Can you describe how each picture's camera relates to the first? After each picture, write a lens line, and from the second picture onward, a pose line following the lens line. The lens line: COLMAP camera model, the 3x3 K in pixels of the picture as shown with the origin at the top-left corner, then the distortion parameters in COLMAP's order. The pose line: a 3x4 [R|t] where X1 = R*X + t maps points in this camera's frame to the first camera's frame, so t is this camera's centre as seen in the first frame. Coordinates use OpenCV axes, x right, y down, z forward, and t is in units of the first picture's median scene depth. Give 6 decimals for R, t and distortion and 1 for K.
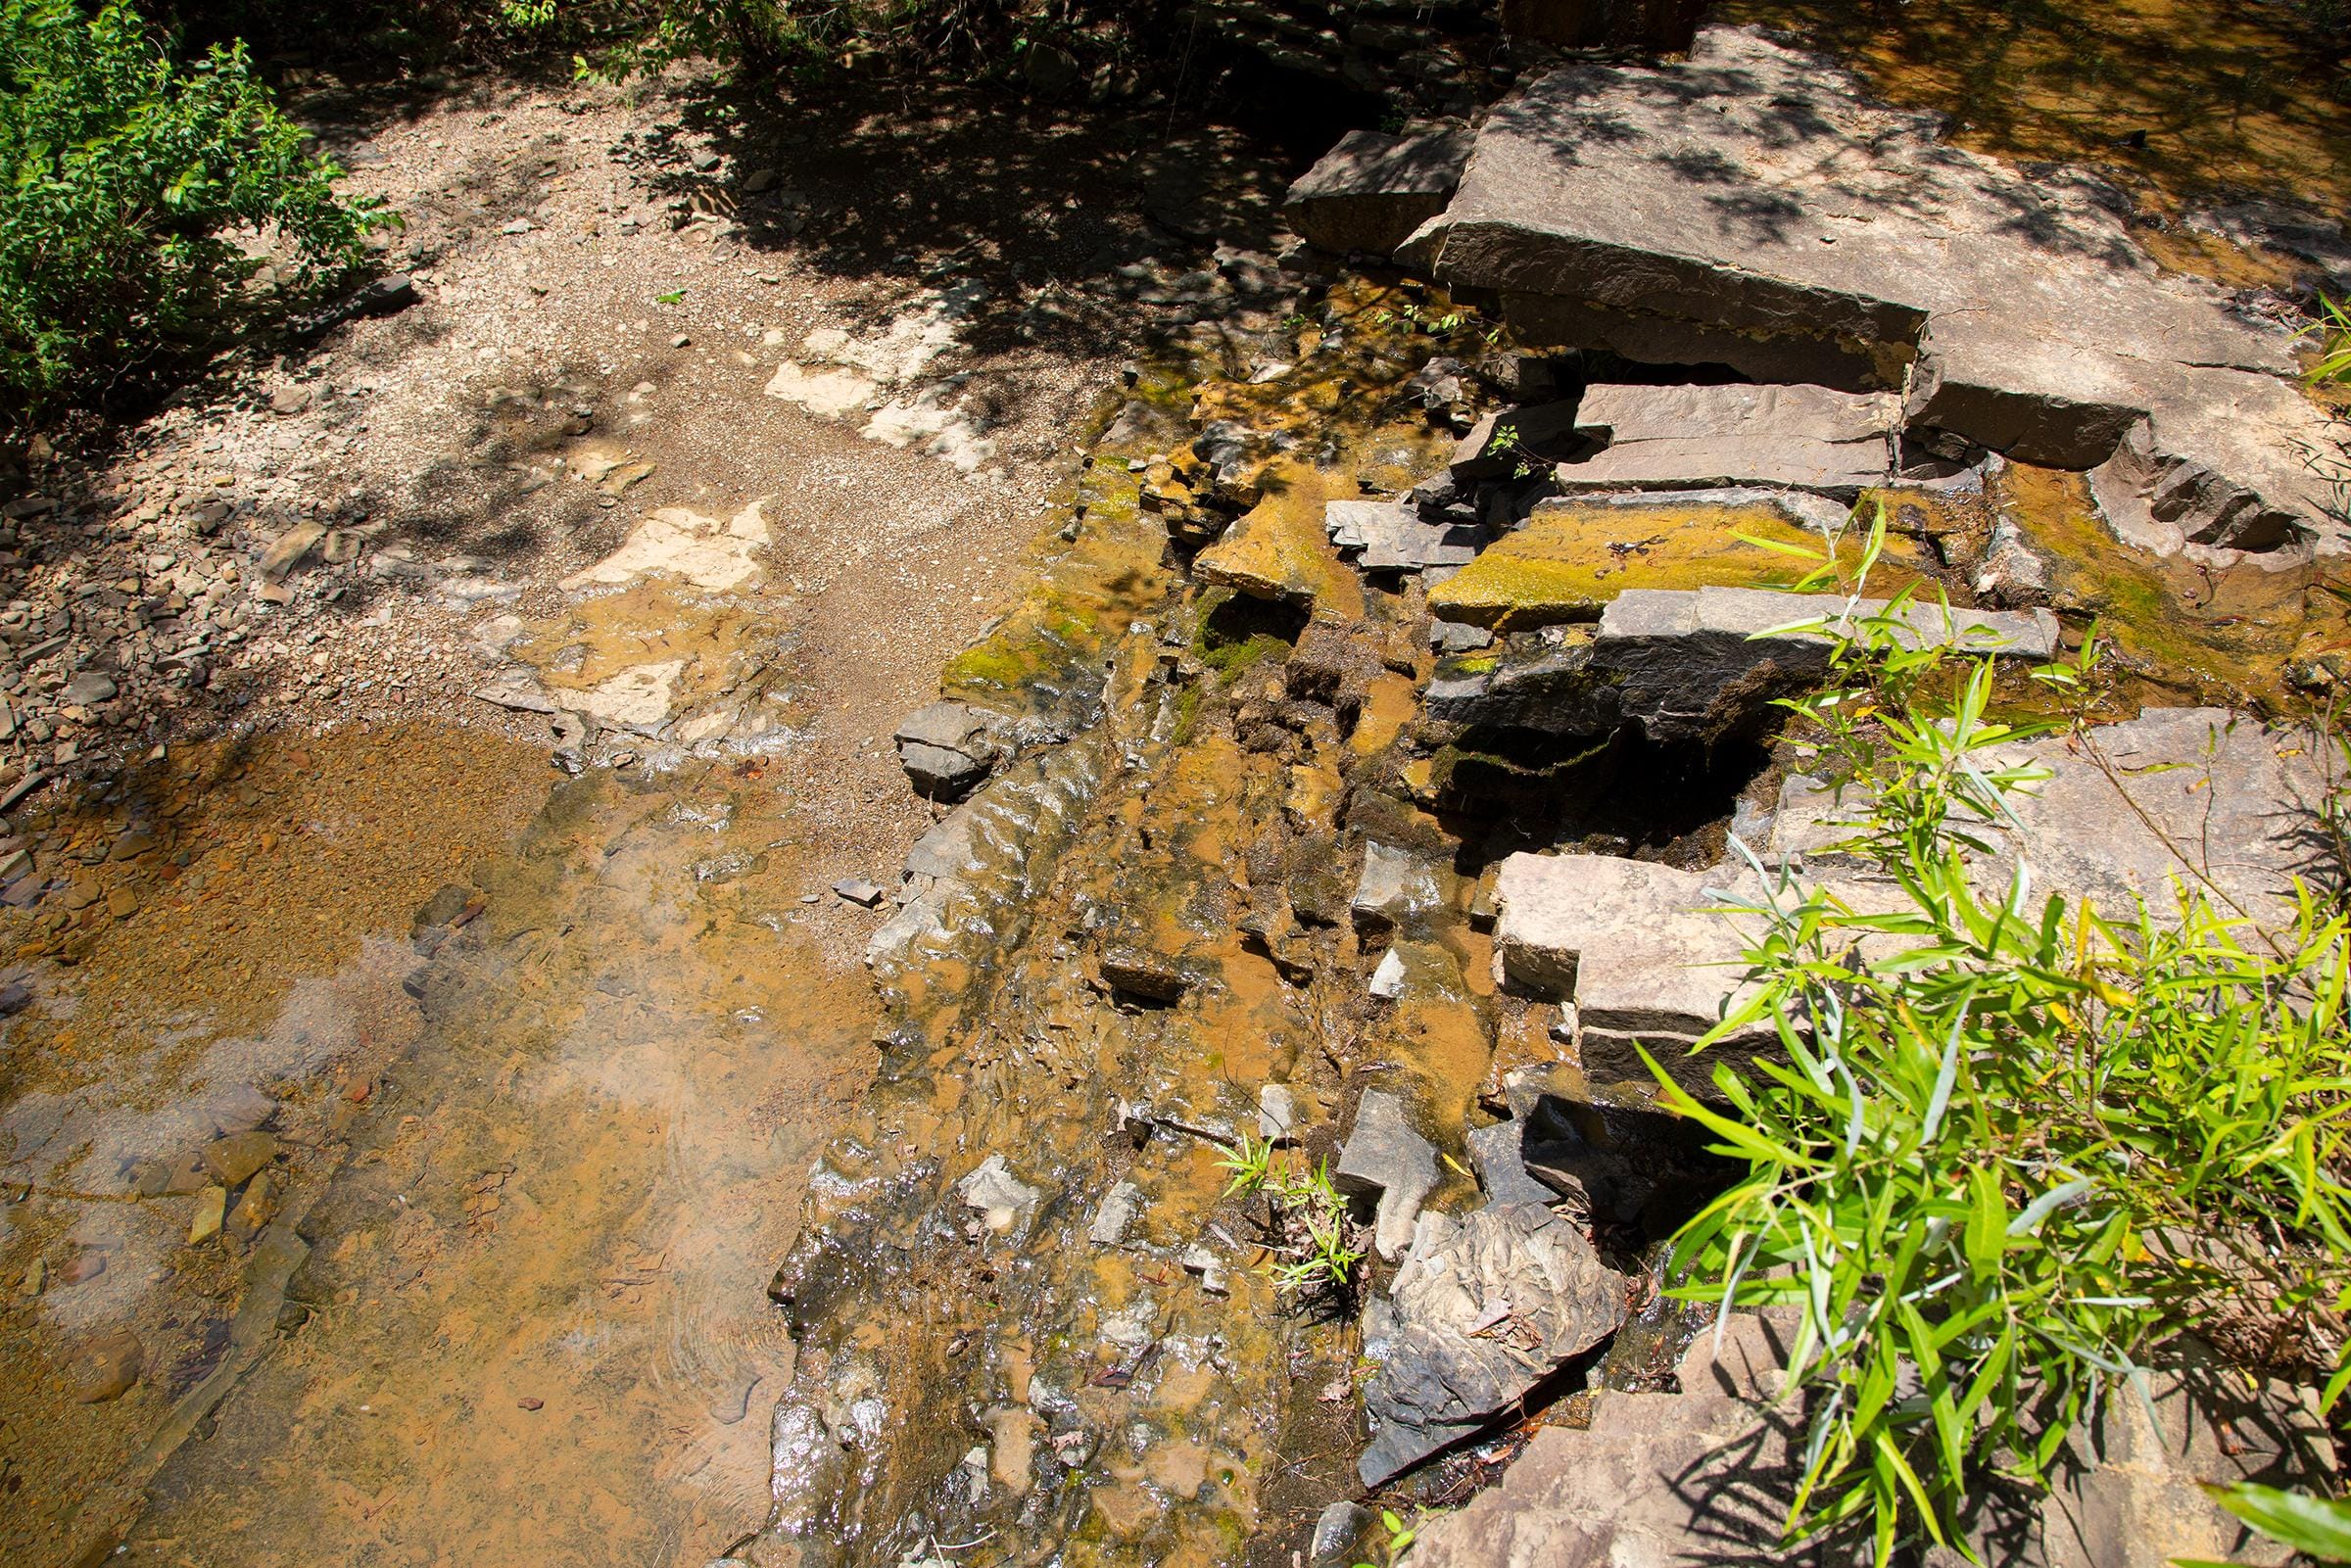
lens RADIAL K [[1604.1, 0, 1175.5], [0, 1604.1, 784.0], [0, 0, 1]] dist [-0.133046, 0.076165]
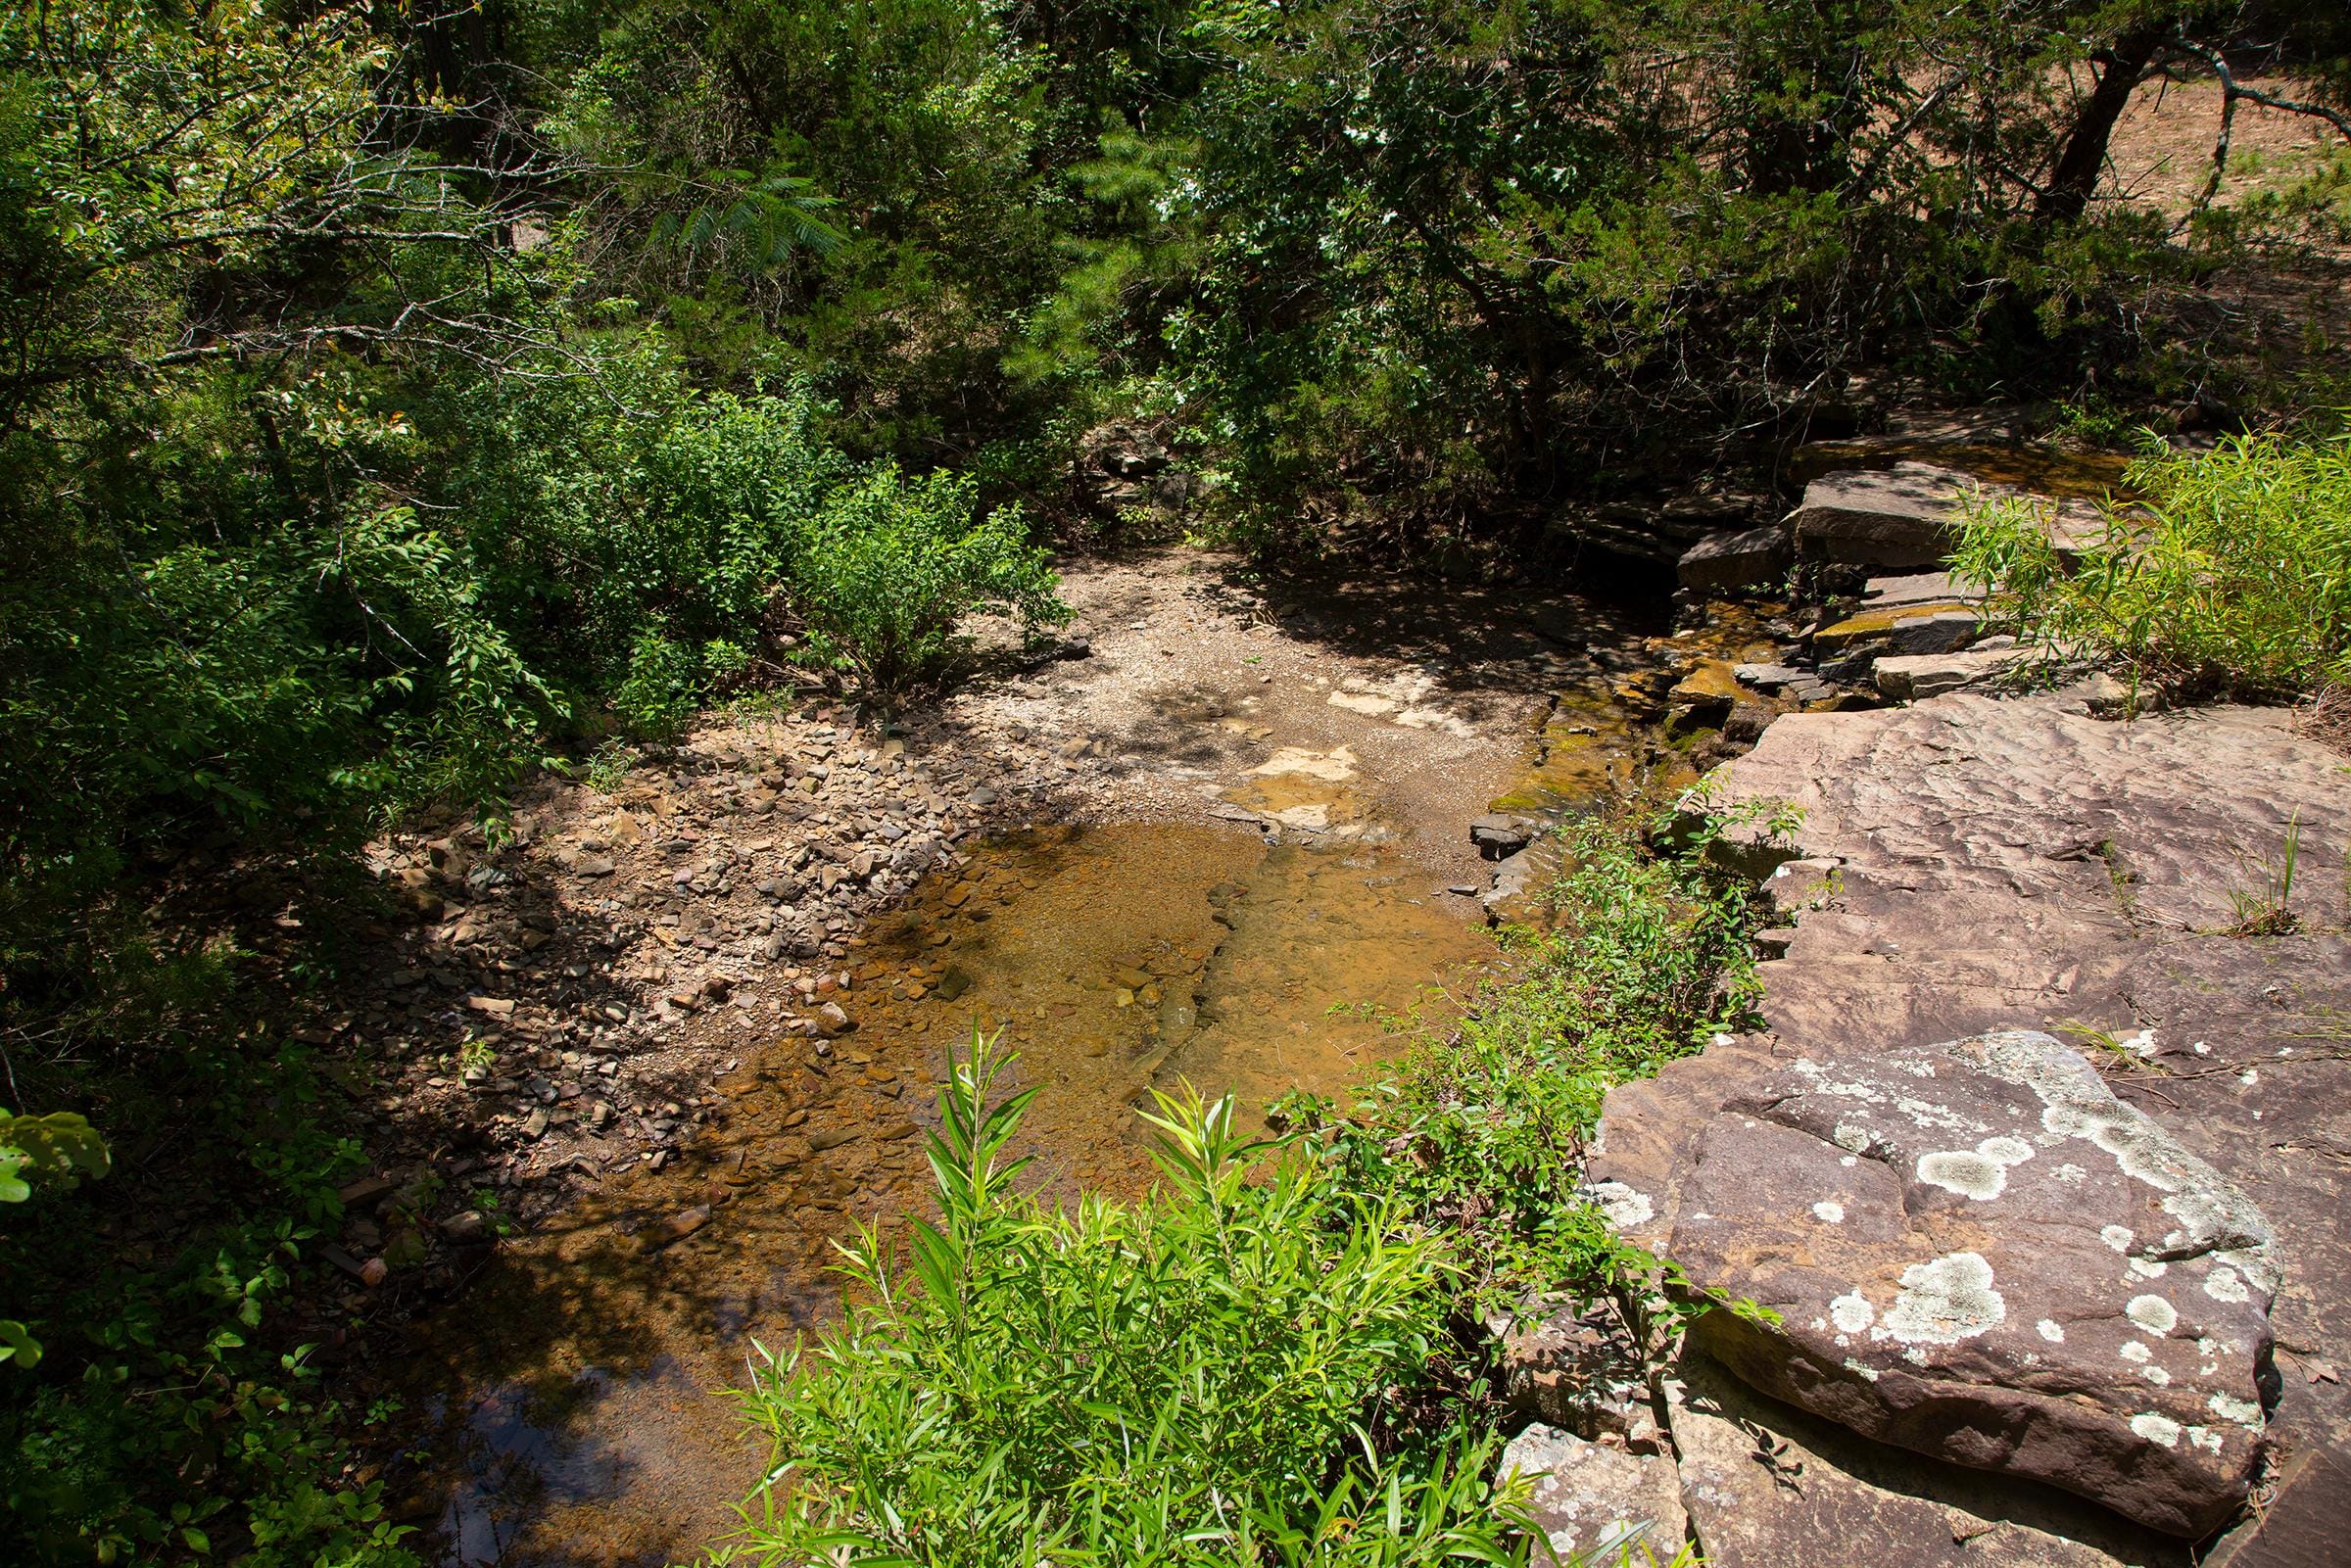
lens RADIAL K [[1604.1, 0, 1175.5], [0, 1604.1, 784.0], [0, 0, 1]] dist [-0.133046, 0.076165]
pose [[0.995104, 0.031519, -0.093678, -0.266392], [-0.065171, 0.921805, -0.382135, 0.494398], [0.074308, 0.386369, 0.919346, -0.533980]]
